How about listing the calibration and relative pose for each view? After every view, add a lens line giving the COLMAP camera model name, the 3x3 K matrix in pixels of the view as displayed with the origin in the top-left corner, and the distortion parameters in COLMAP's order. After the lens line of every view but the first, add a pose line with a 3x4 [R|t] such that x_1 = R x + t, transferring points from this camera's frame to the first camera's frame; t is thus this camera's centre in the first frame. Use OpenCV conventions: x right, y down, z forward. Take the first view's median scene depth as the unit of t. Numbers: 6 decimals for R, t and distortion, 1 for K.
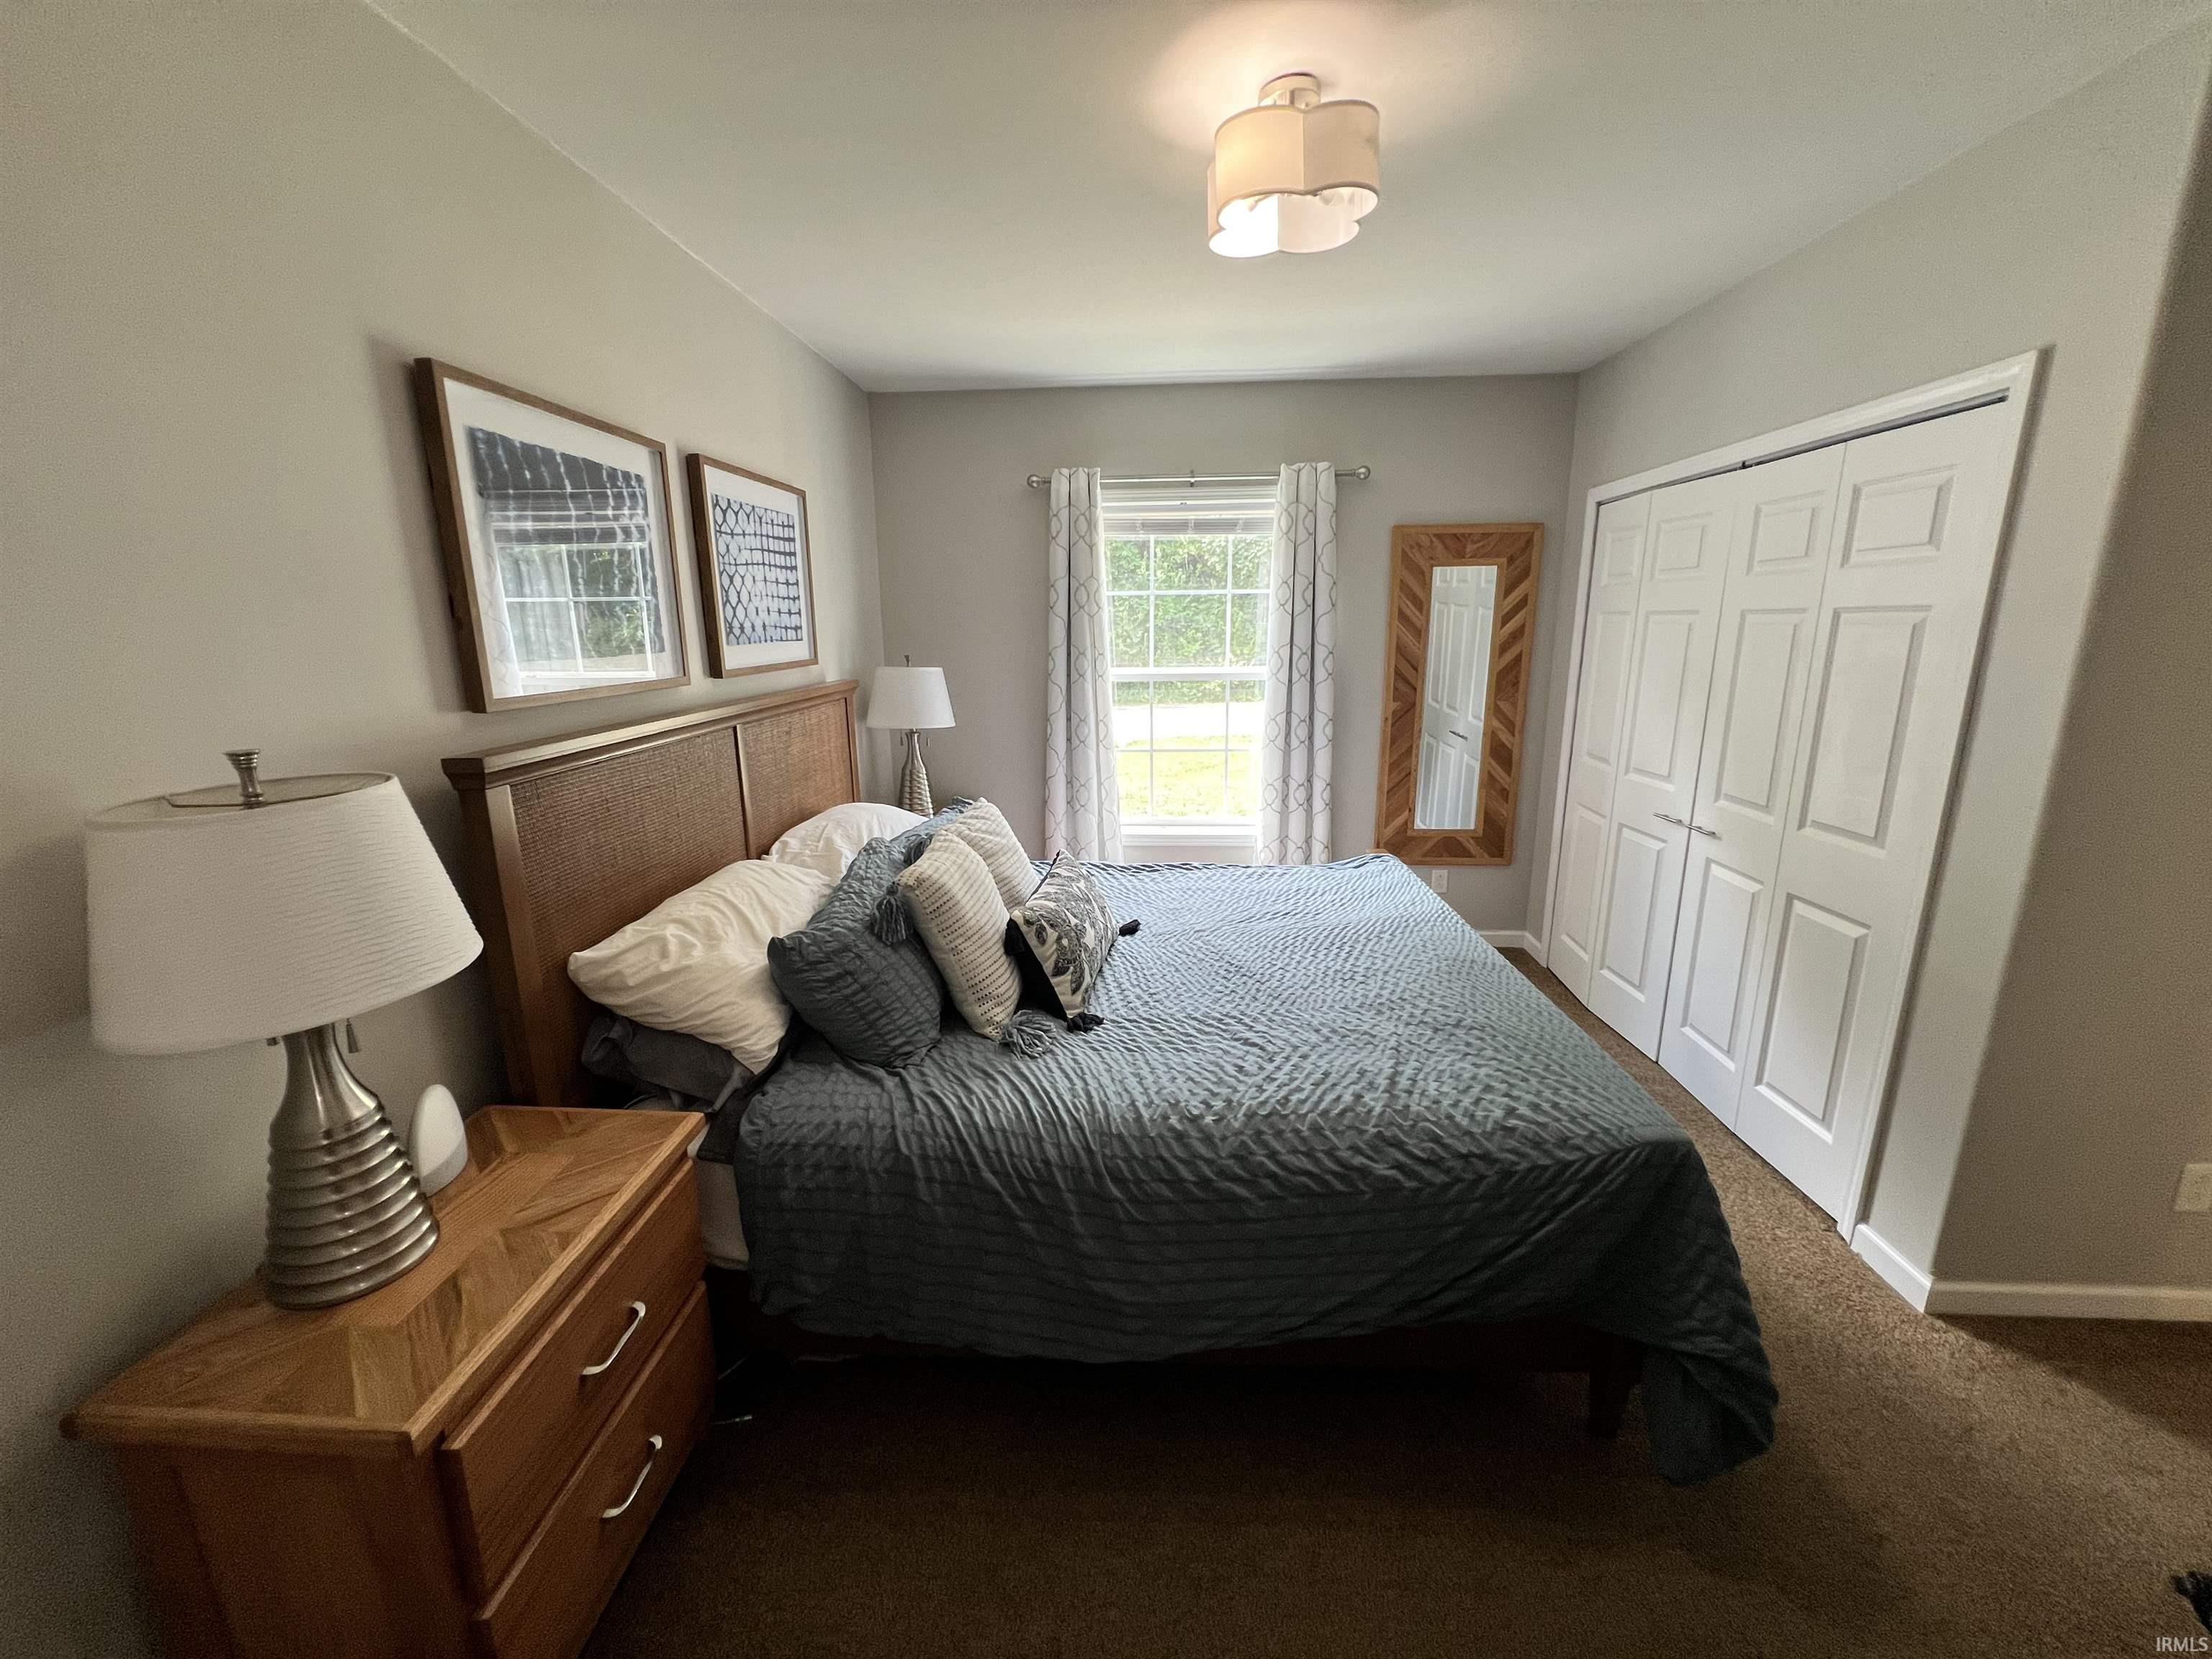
lens RADIAL K [[889.2, 0, 1101.5], [0, 889.2, 821.4], [0, 0, 1]] dist [0.001547, 0.000455]
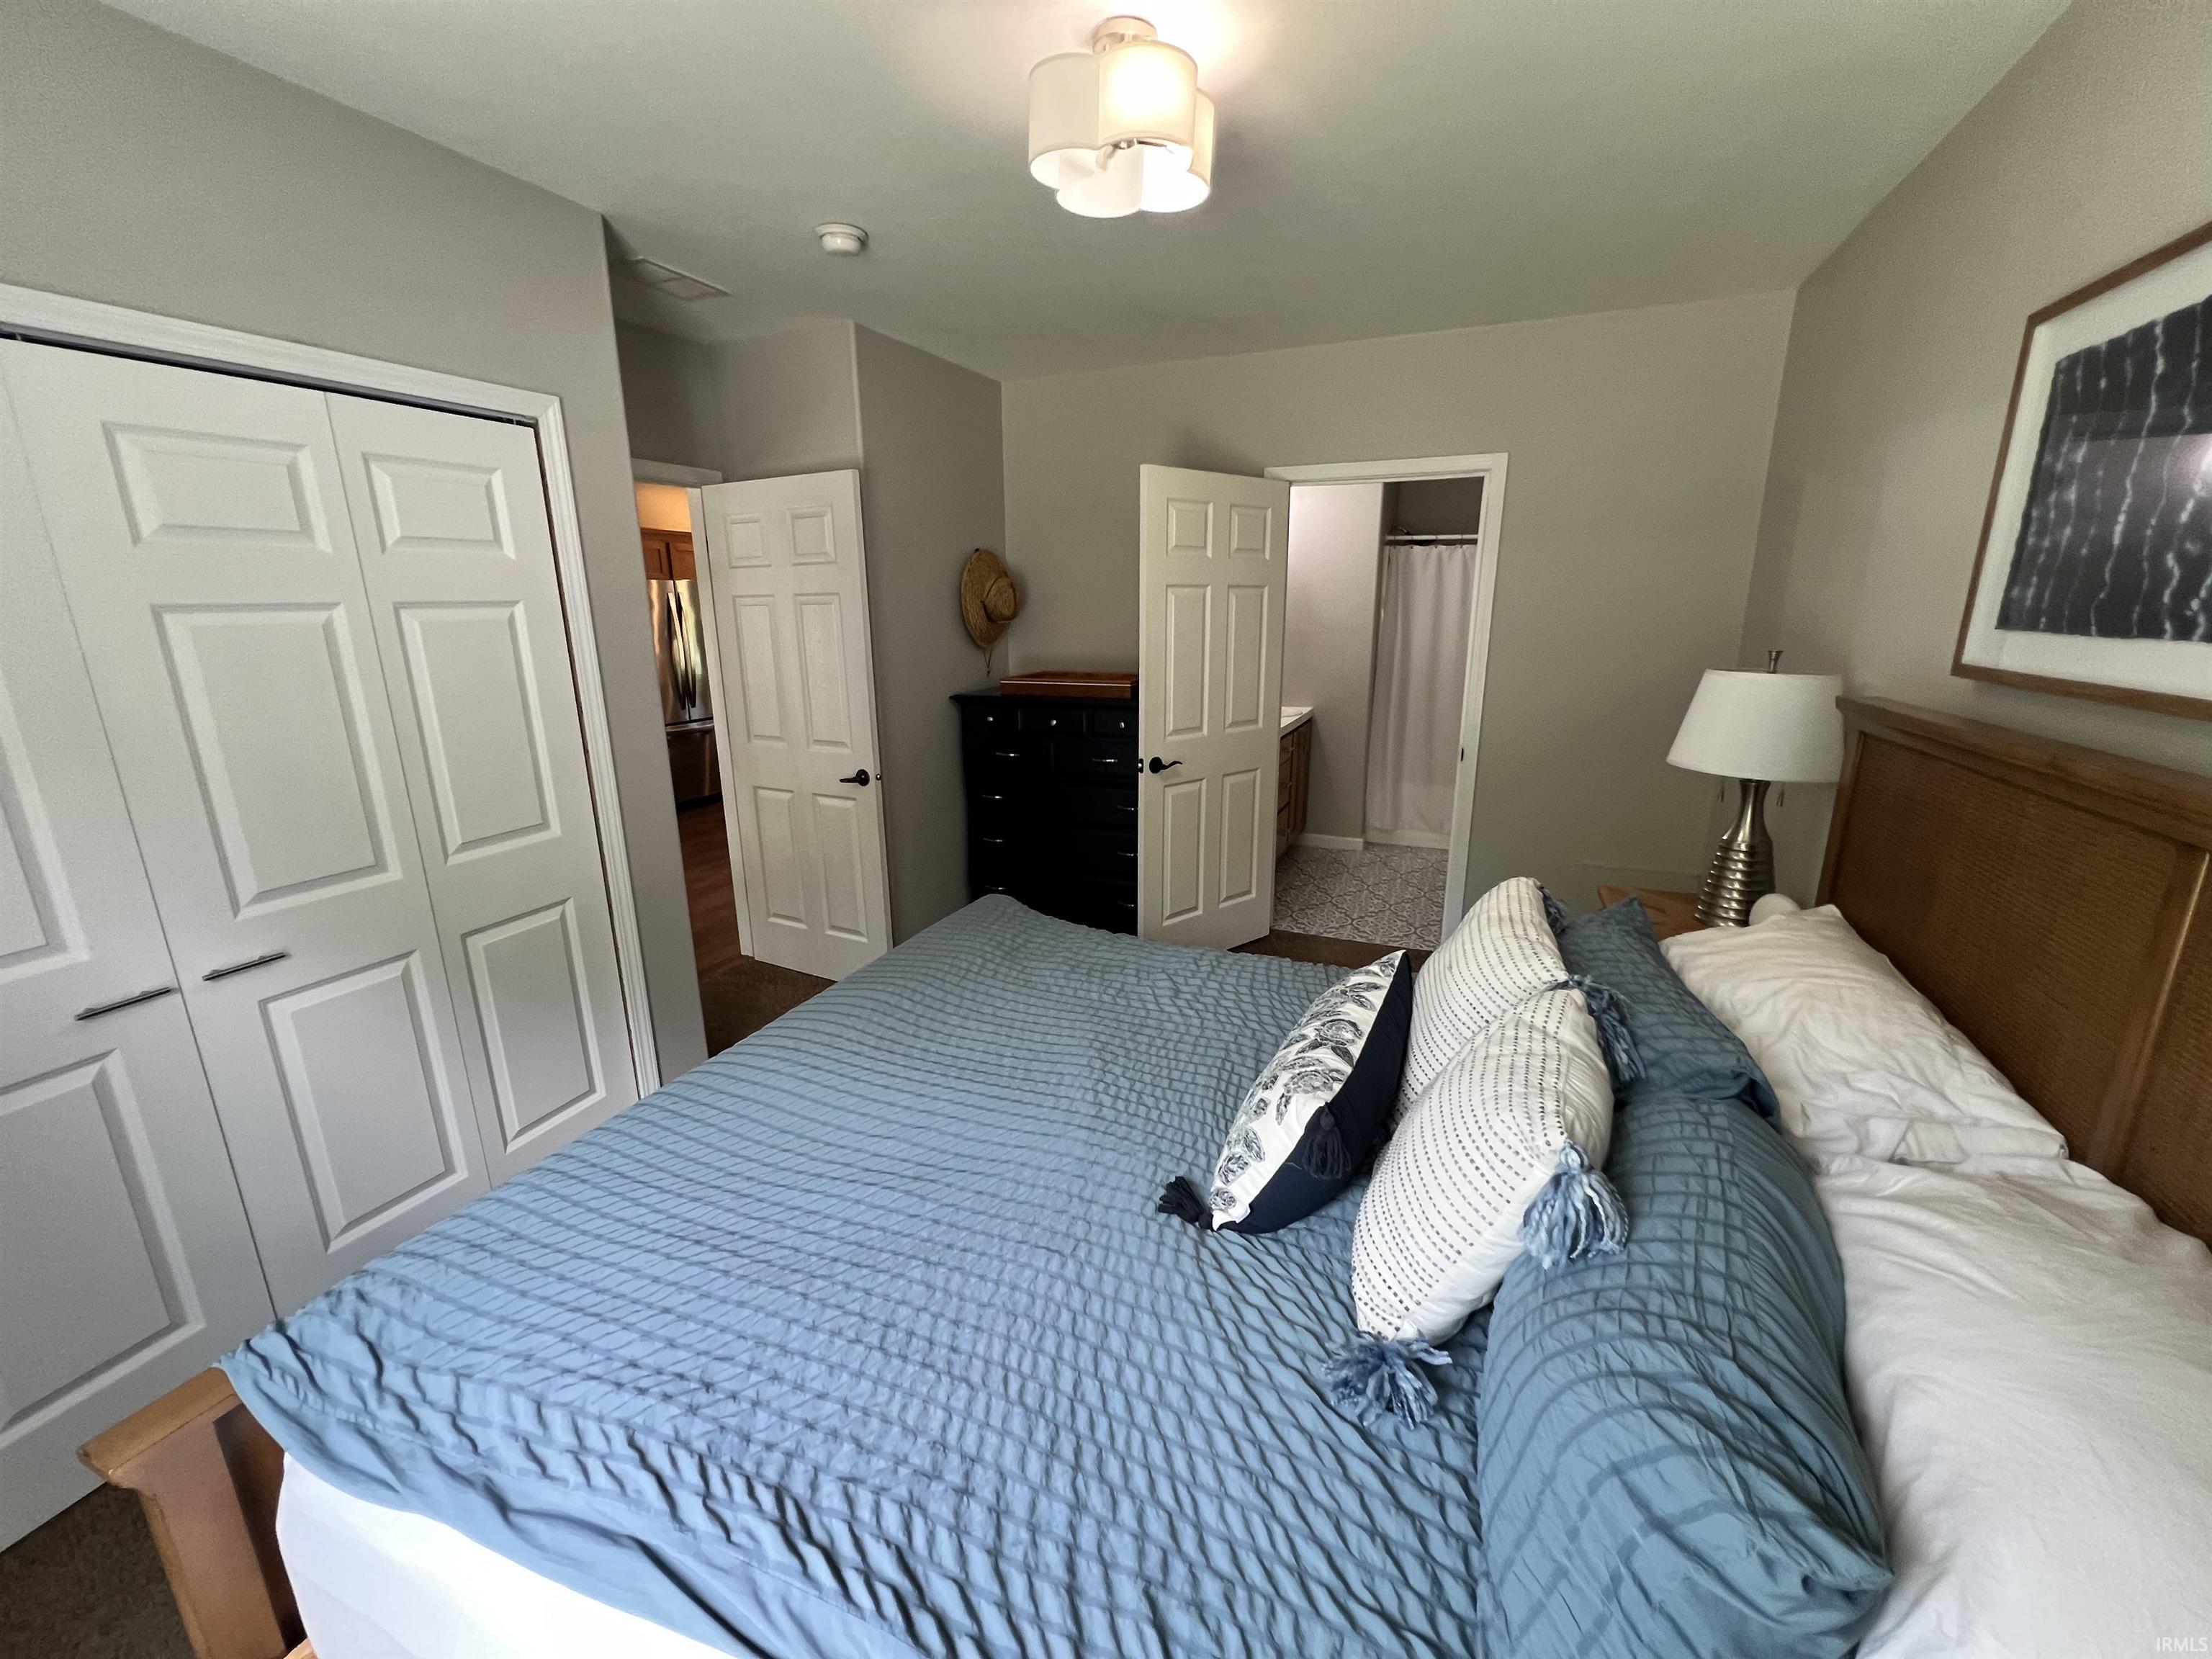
lens RADIAL K [[889.2, 0, 1100.1], [0, 889.2, 826.8], [0, 0, 1]] dist [0.001547, 0.000455]
pose [[-0.939111, -0.064513, 0.337502, -0.103700], [0.096561, 0.893089, 0.439396, -0.378167], [-0.329766, 0.445231, -0.832480, 1.673717]]
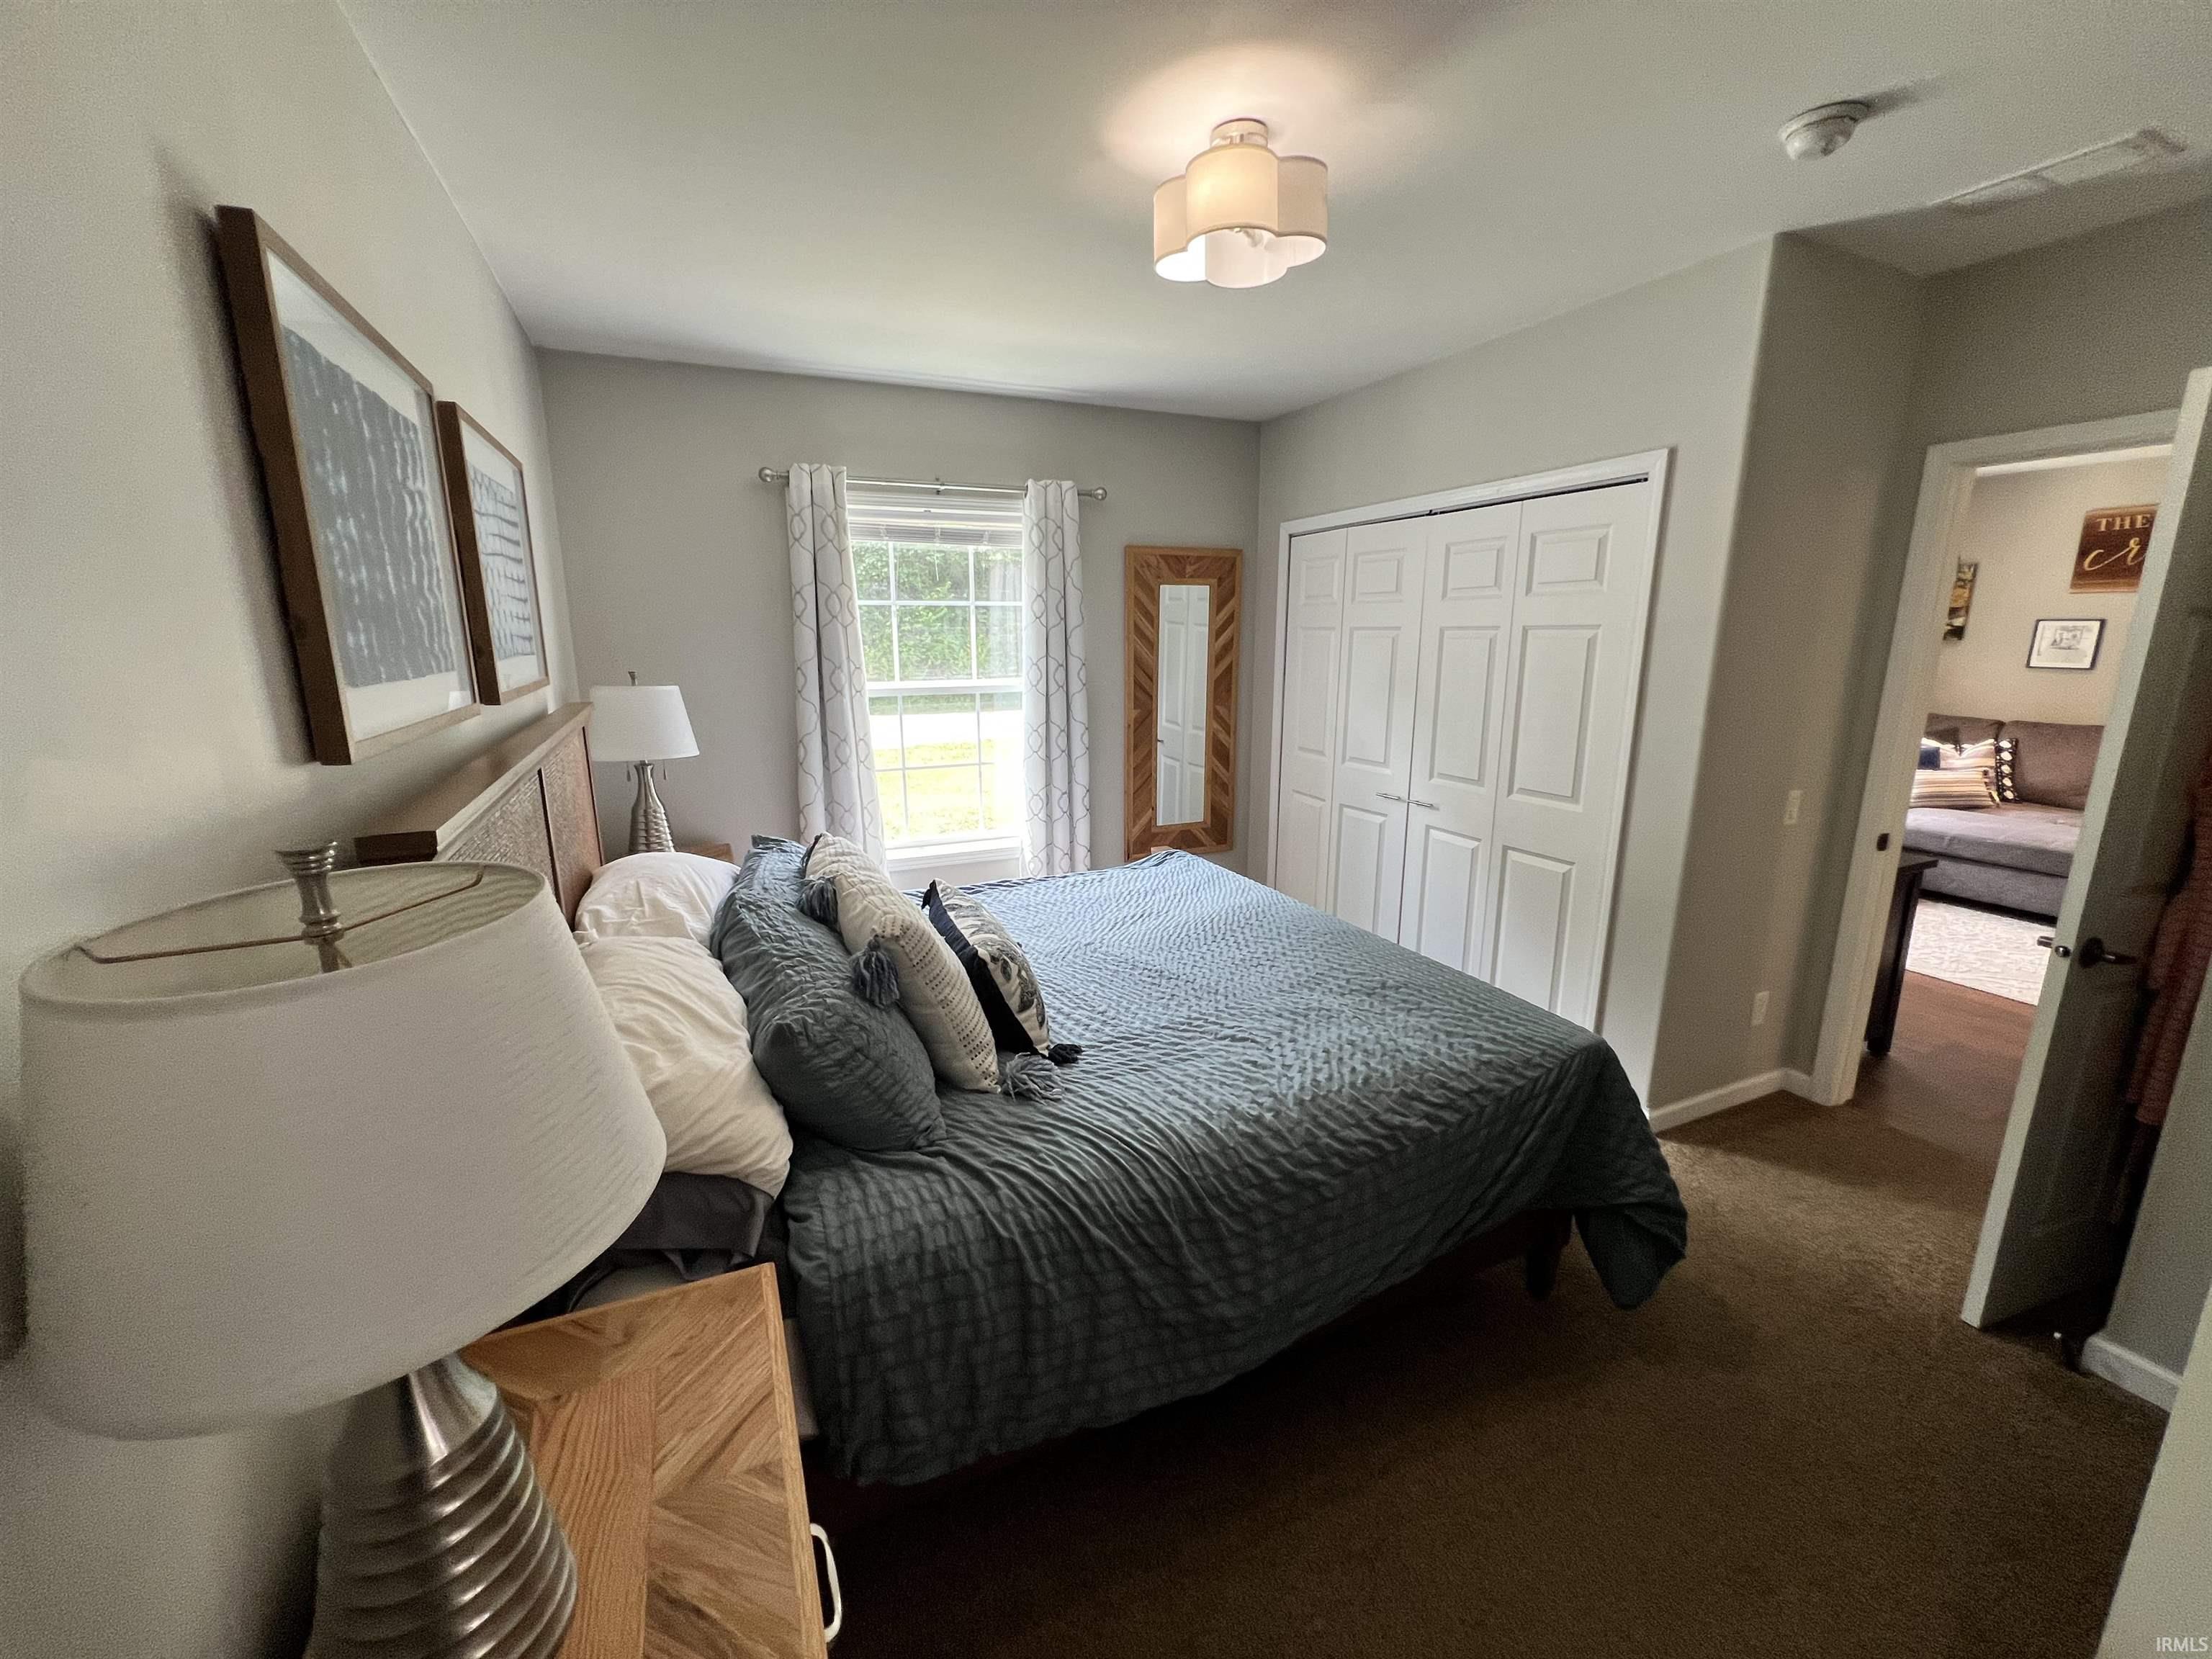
lens RADIAL K [[889.2, 0, 1100.4], [0, 889.2, 822.6], [0, 0, 1]] dist [0.001547, 0.000455]
pose [[0.888371, -0.089876, 0.450243, -0.376232], [0.095670, 0.995364, 0.009927, -0.024582], [-0.449047, 0.034256, 0.892851, 0.122938]]
